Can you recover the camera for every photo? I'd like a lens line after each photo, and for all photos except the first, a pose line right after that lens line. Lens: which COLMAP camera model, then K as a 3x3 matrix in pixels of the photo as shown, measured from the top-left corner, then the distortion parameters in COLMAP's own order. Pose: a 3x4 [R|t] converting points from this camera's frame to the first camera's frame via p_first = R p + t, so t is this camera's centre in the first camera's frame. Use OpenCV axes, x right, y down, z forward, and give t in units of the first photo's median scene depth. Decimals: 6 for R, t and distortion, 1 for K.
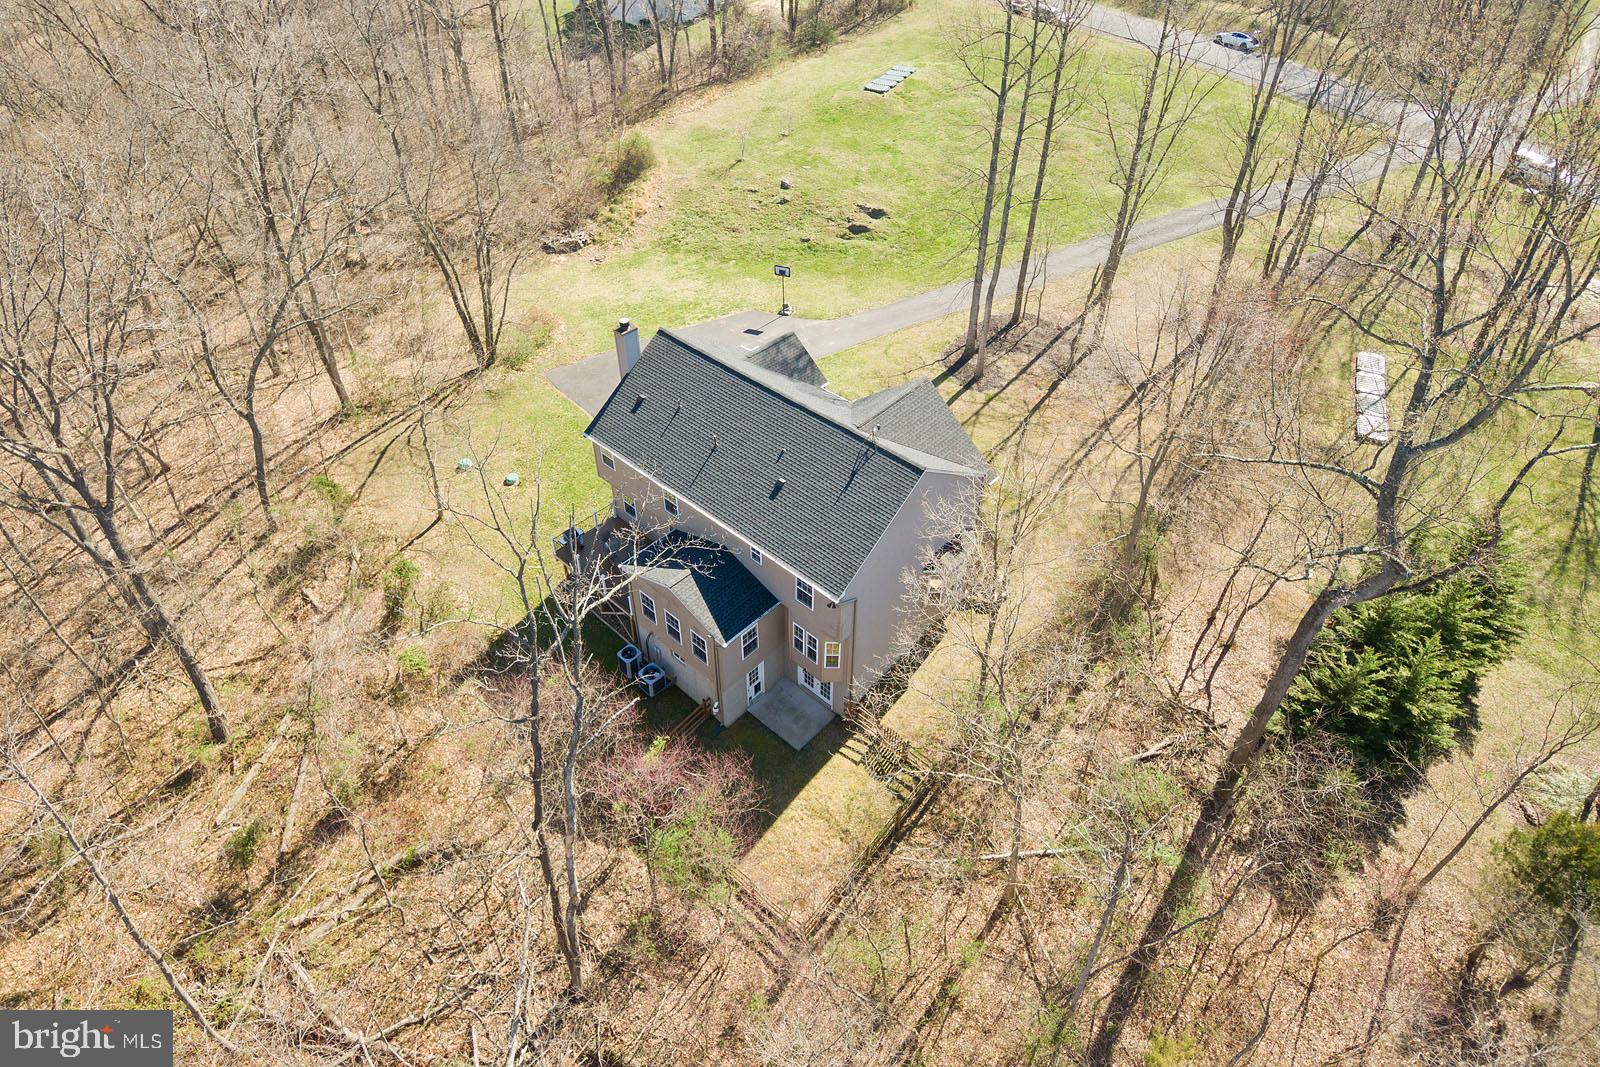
lens RADIAL K [[950.3, 0, 785.0], [0, 950.3, 474.2], [0, 0, 1]] dist [0.044279, -0.063181]
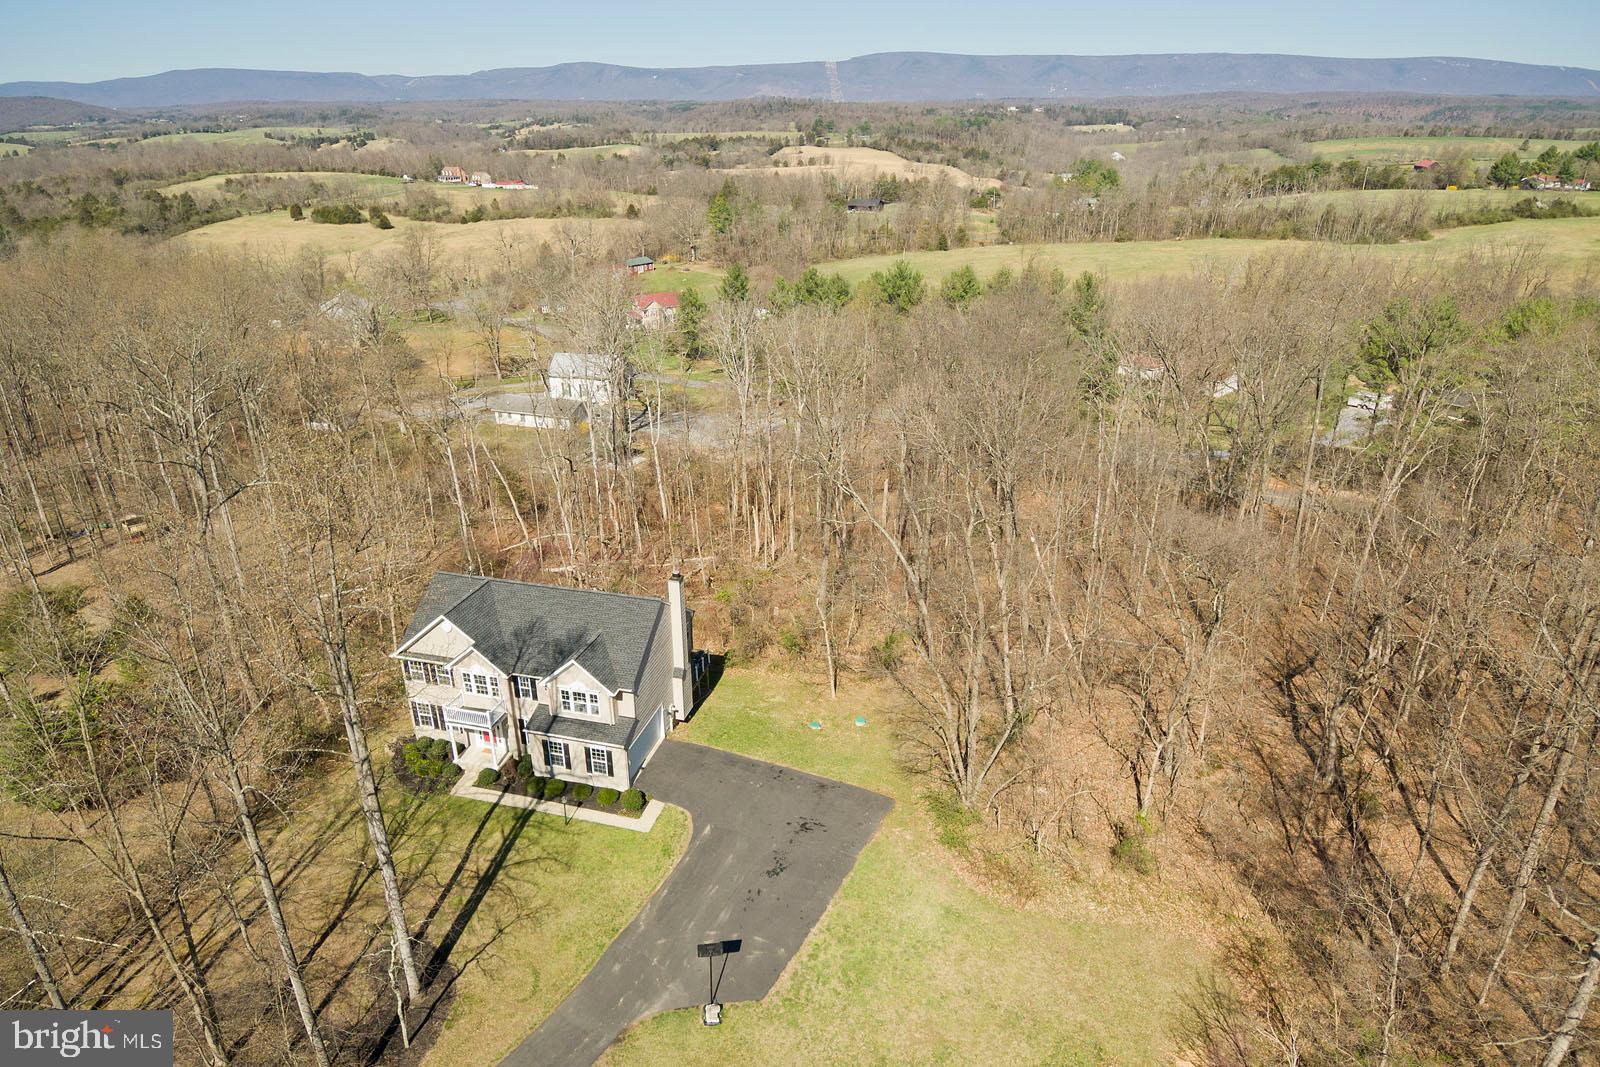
lens RADIAL K [[989.9, 0, 791.0], [0, 989.9, 540.6], [0, 0, 1]] dist [0.054568, -0.079665]
pose [[-0.884953, 0.198609, -0.421205, 0.204548], [-0.285572, 0.483007, 0.827739, -1.051558], [0.367842, 0.852794, -0.370721, 1.161177]]
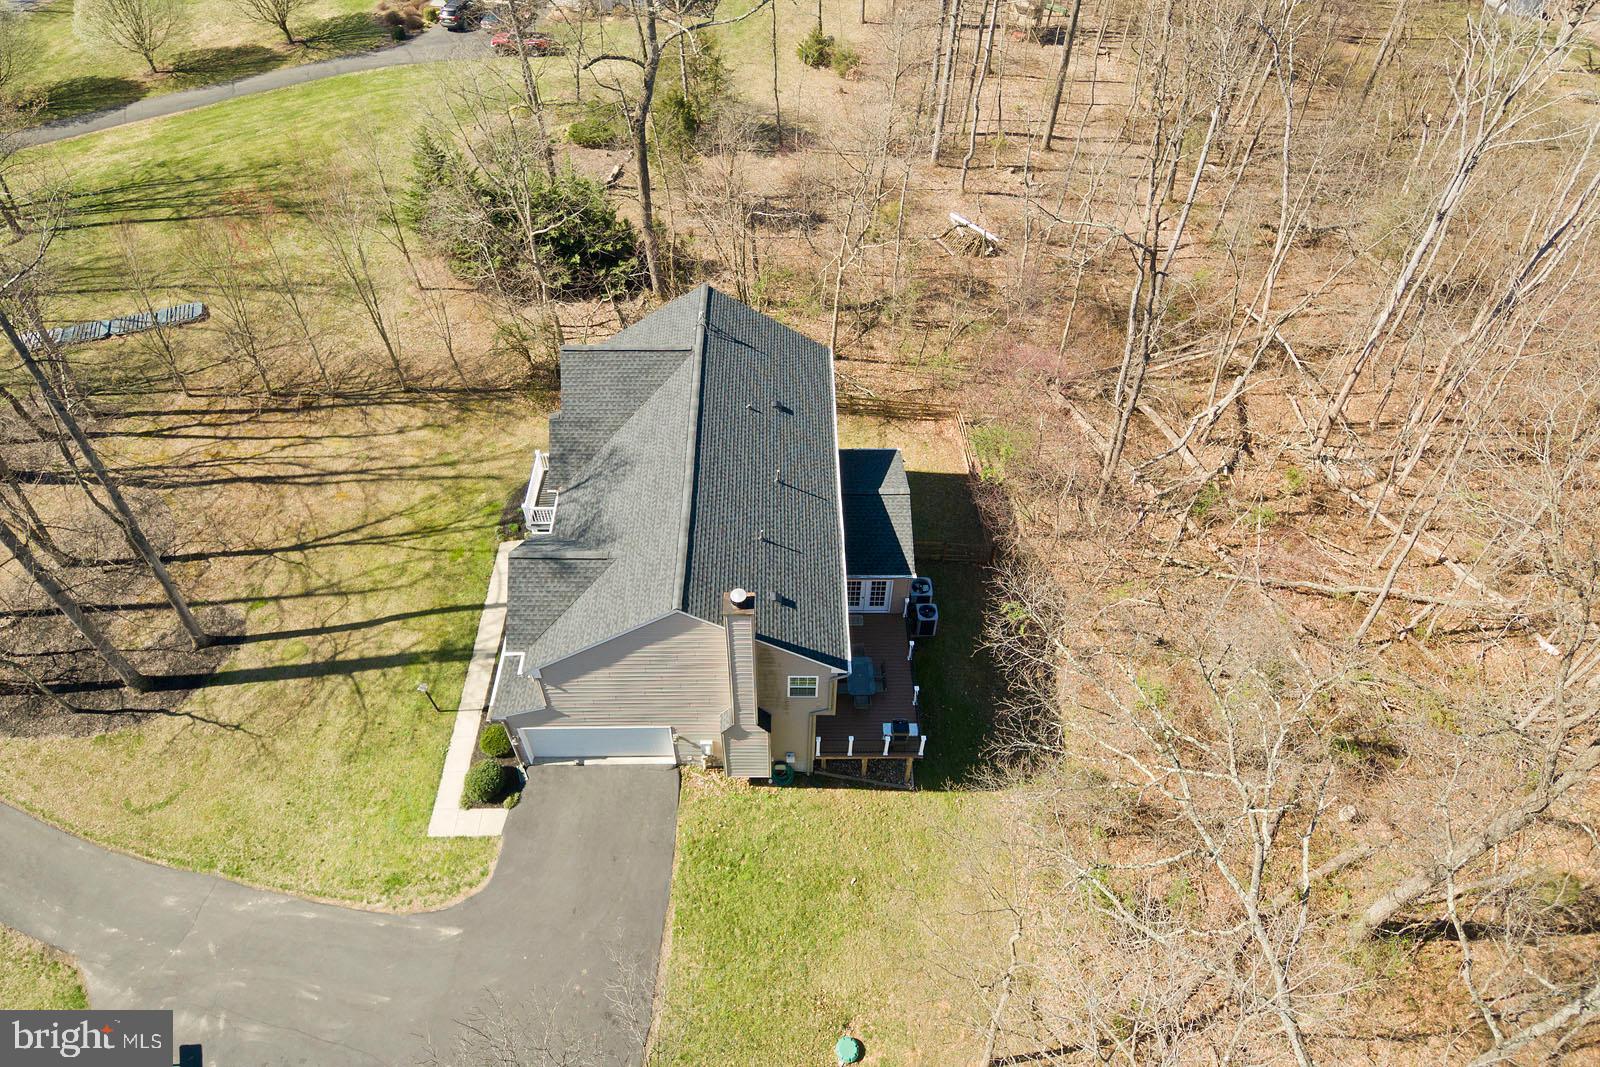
lens RADIAL K [[989.9, 0, 765.1], [0, 989.9, 444.9], [0, 0, 1]] dist [0.054568, -0.079665]
pose [[-0.683327, -0.509843, 0.522613, -0.349295], [0.475188, 0.232879, 0.848507, -0.539630], [-0.554311, 0.828147, 0.083139, 0.642542]]
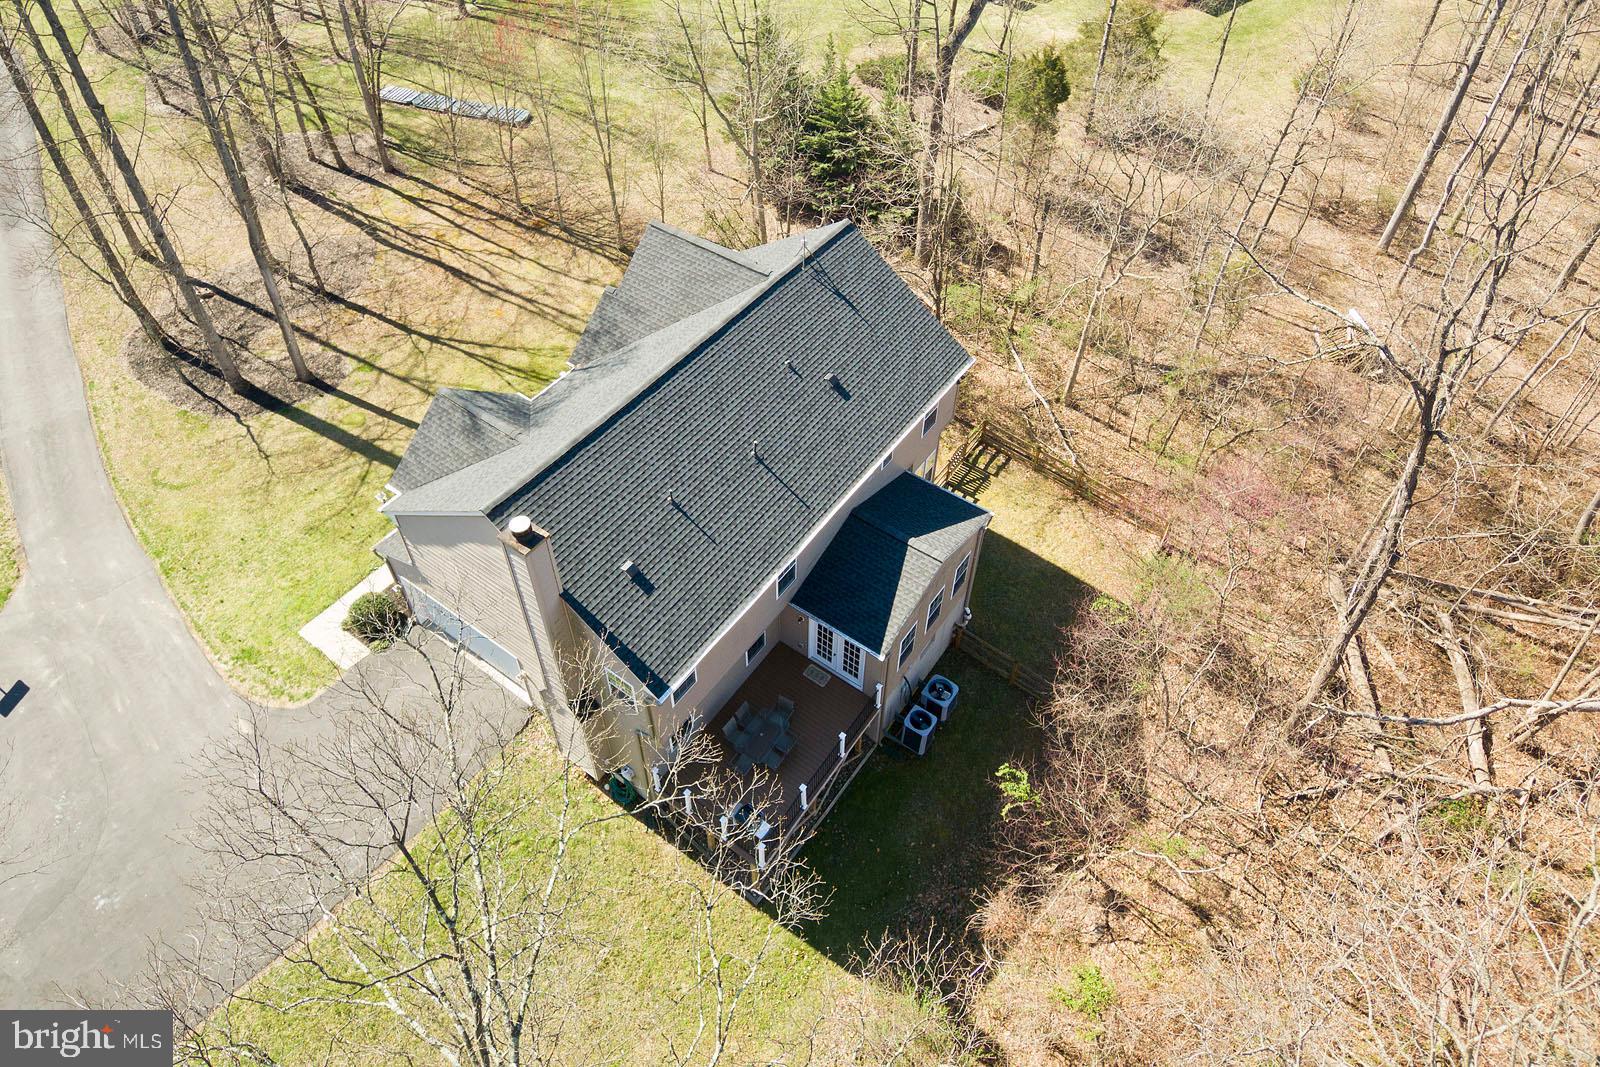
lens RADIAL K [[989.9, 0, 791.7], [0, 989.9, 445.3], [0, 0, 1]] dist [0.054568, -0.079665]
pose [[-0.133030, -0.694377, 0.707208, -0.384915], [0.624936, 0.495059, 0.603632, -0.297998], [-0.769258, 0.522261, 0.368083, 0.516713]]
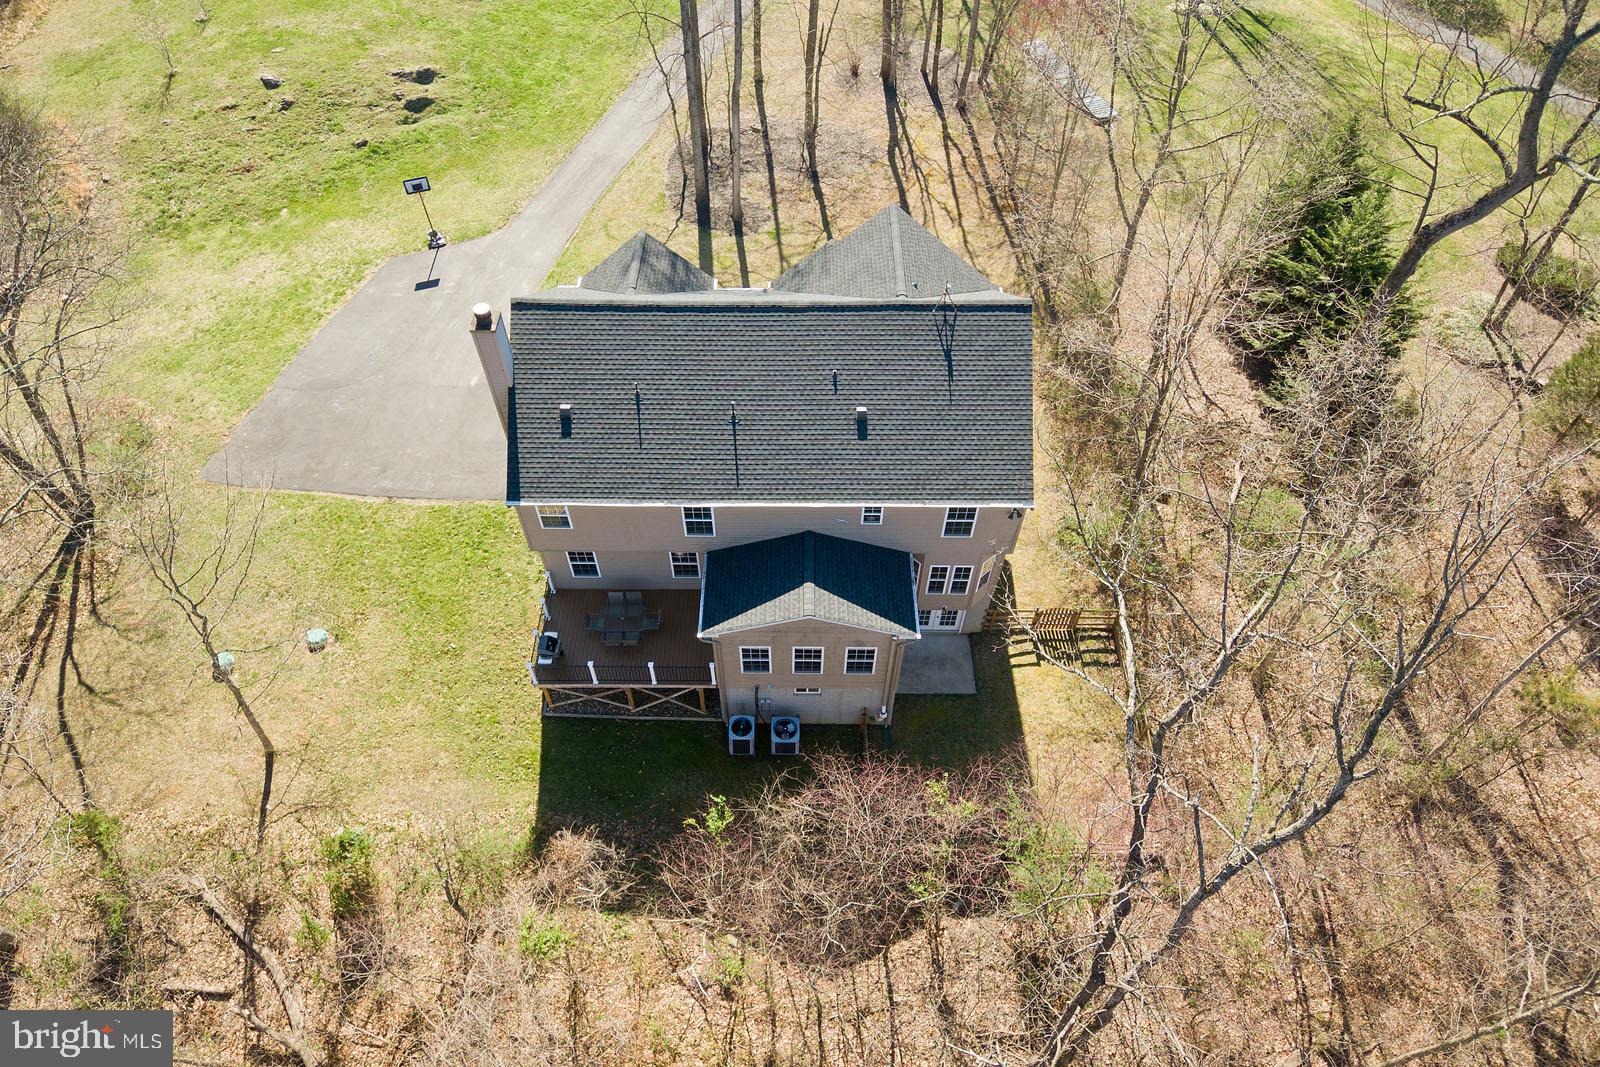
lens RADIAL K [[950.3, 0, 789.9], [0, 950.3, 556.6], [0, 0, 1]] dist [0.044279, -0.063181]
pose [[0.730861, -0.533675, 0.425479, -0.277739], [0.427576, 0.843906, 0.324040, -0.105894], [-0.531996, -0.054904, 0.844965, 0.273243]]
